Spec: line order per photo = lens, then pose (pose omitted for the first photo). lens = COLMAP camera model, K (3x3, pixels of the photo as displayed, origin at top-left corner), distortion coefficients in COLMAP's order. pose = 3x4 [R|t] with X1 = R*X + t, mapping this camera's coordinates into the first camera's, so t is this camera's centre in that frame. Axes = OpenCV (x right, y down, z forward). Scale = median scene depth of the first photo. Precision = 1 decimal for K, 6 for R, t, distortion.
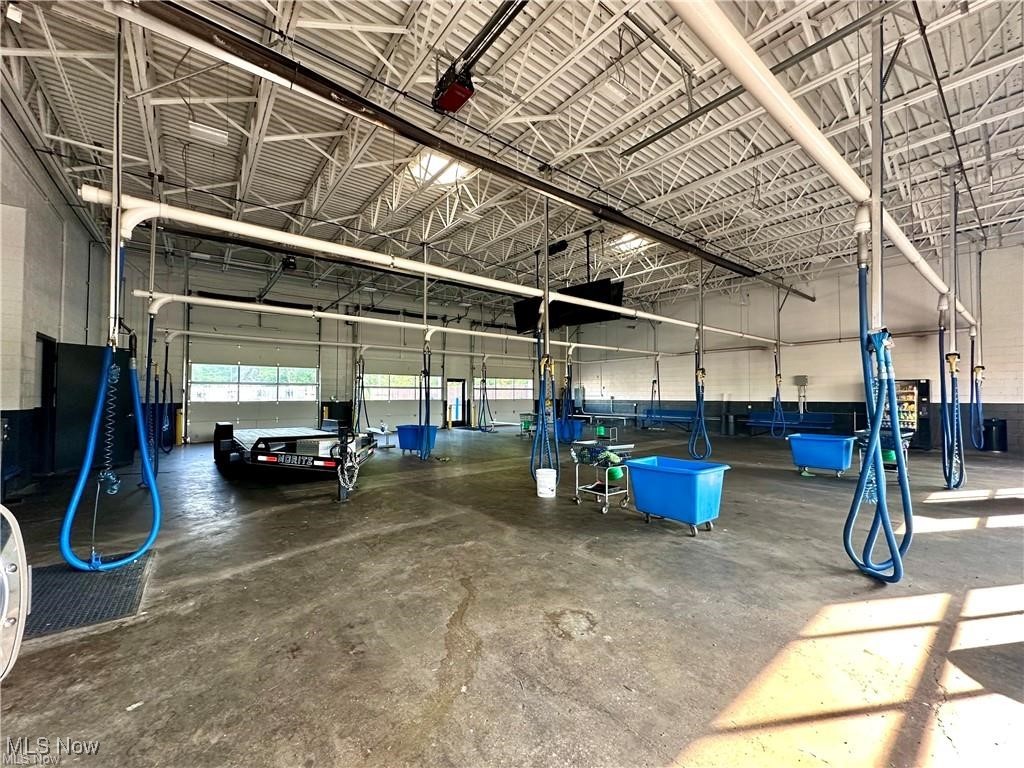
lens RADIAL K [[409.9, 0, 513.2], [0, 409.9, 385.9], [0, 0, 1]] dist [-0.000974, -0.000079]
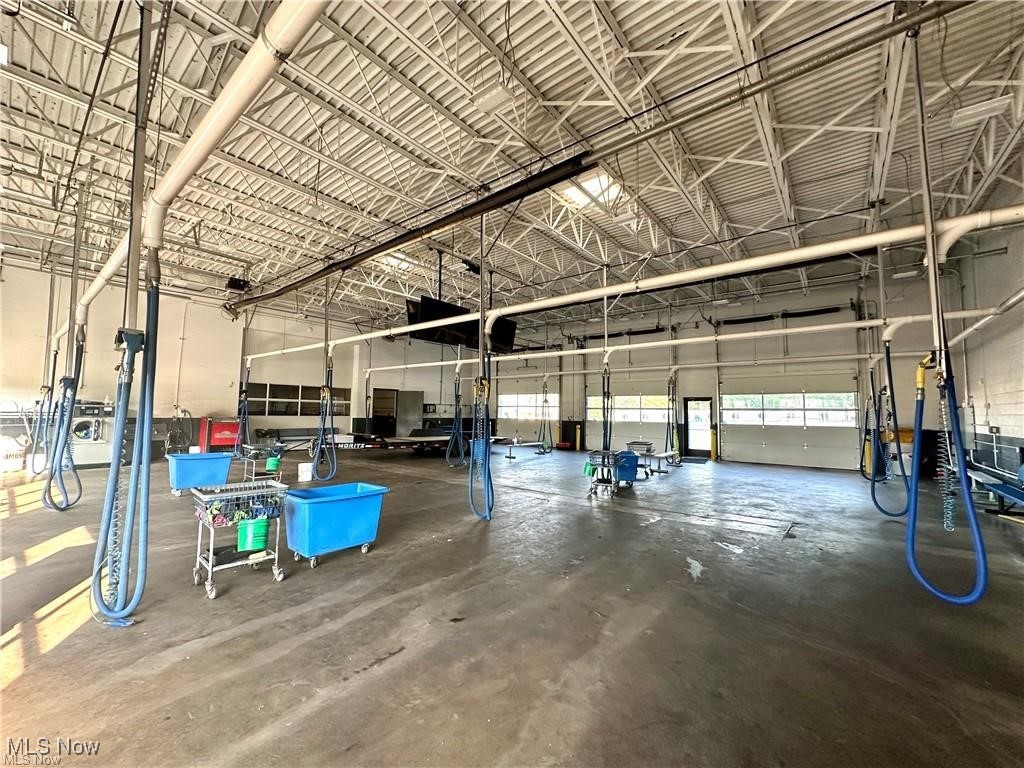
lens RADIAL K [[409.2, 0, 515.5], [0, 409.2, 378.7], [0, 0, 1]] dist [0.000216, 0.000027]
pose [[0.228638, -0.079596, -0.970252, 0.683588], [0.007011, 0.996761, -0.080118, 0.010458], [0.973486, 0.011516, 0.228456, 0.559333]]
